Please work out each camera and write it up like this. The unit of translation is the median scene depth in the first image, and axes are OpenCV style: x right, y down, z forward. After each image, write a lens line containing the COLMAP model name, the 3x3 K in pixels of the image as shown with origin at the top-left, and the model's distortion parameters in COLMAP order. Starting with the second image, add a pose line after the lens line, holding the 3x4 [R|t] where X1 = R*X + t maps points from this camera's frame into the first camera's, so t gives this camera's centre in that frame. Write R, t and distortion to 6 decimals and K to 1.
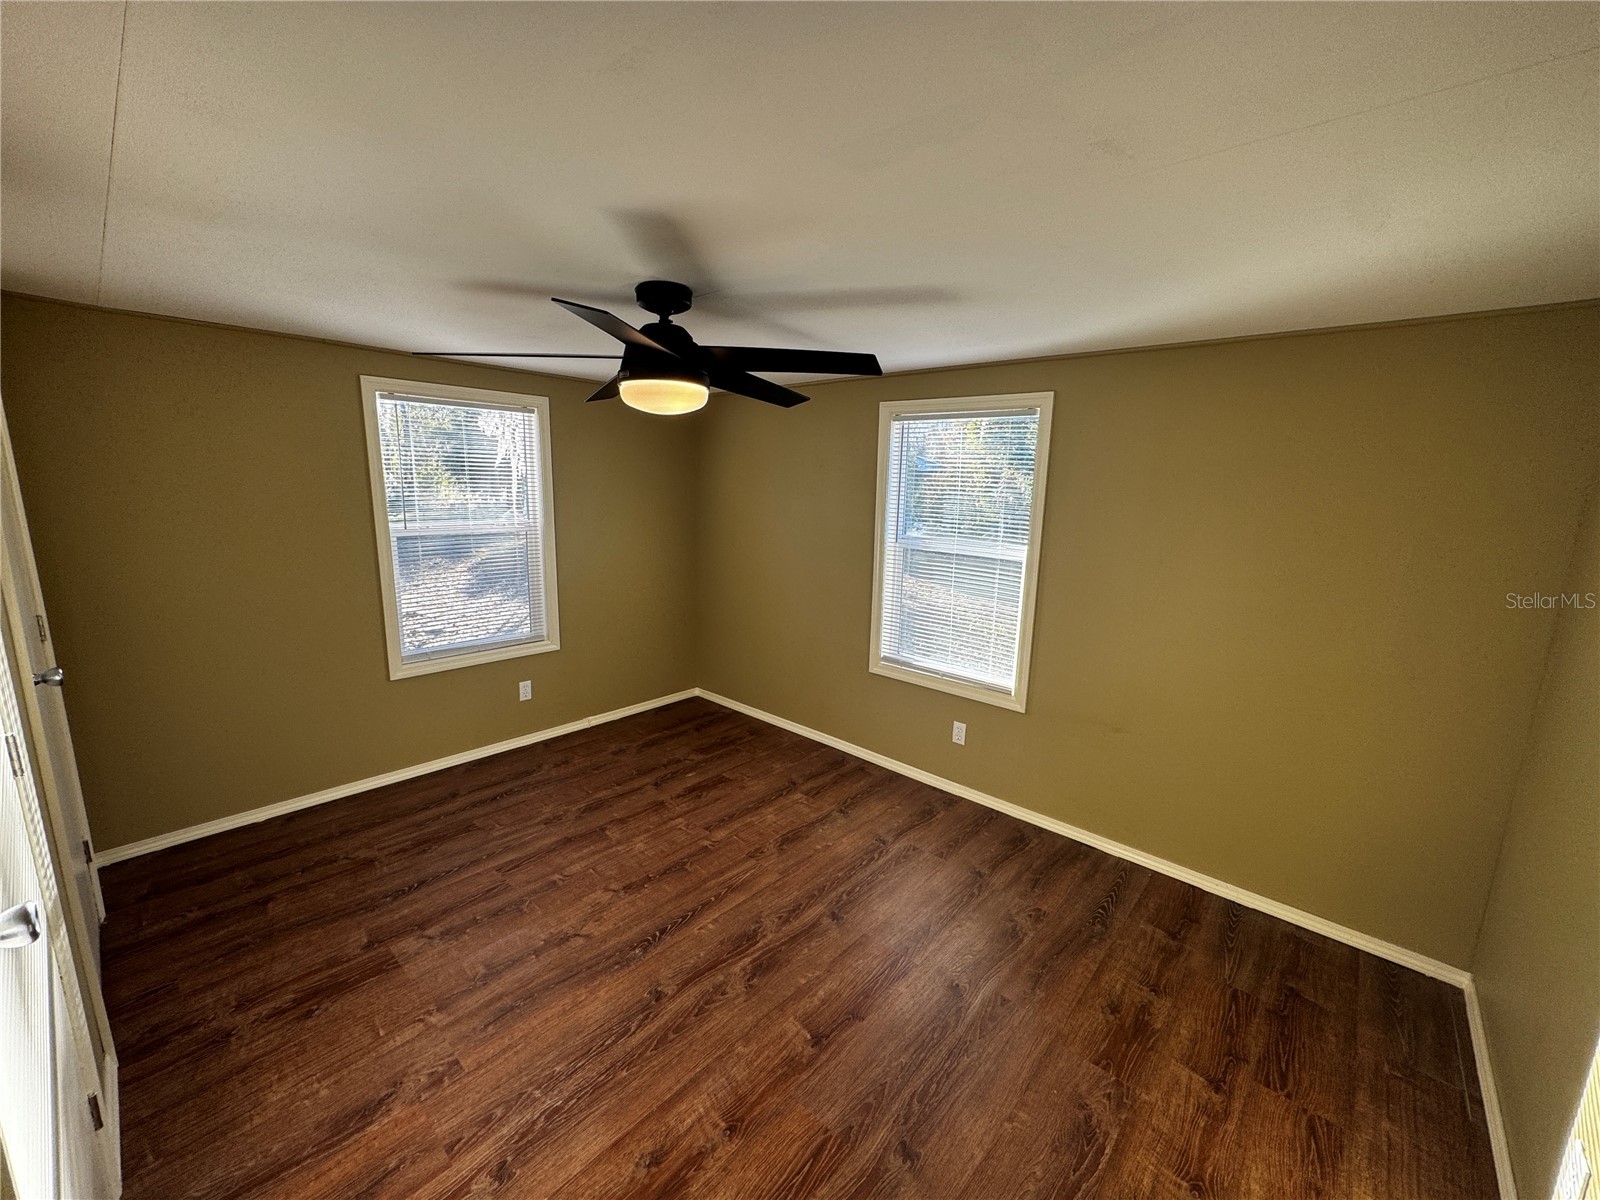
lens RADIAL K [[634.1, 0, 798.4], [0, 634.1, 596.1], [0, 0, 1]] dist [-0.000966, -0.000185]
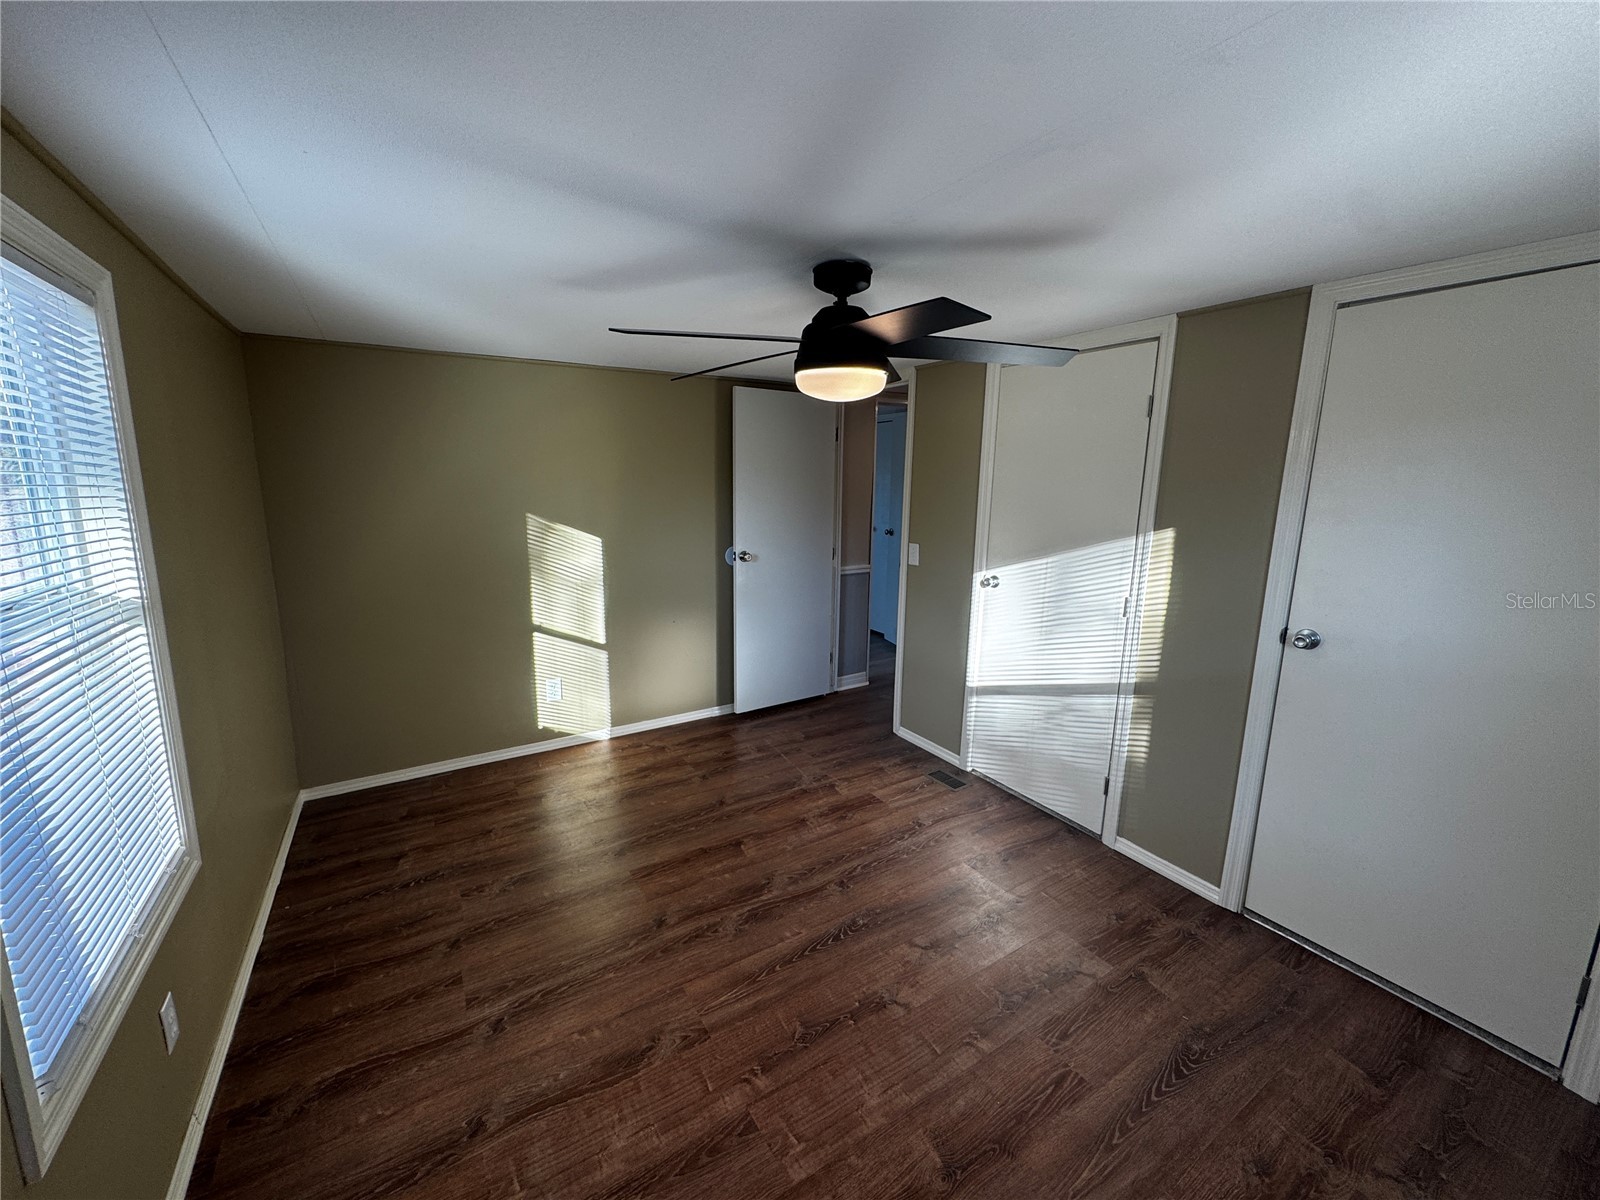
lens RADIAL K [[634.1, 0, 798.4], [0, 634.1, 596.1], [0, 0, 1]] dist [-0.000966, -0.000185]
pose [[-0.959505, -0.085664, 0.268349, -0.353814], [0.014663, 0.936158, 0.351275, -0.286997], [-0.281308, 0.340985, -0.896992, 1.620096]]
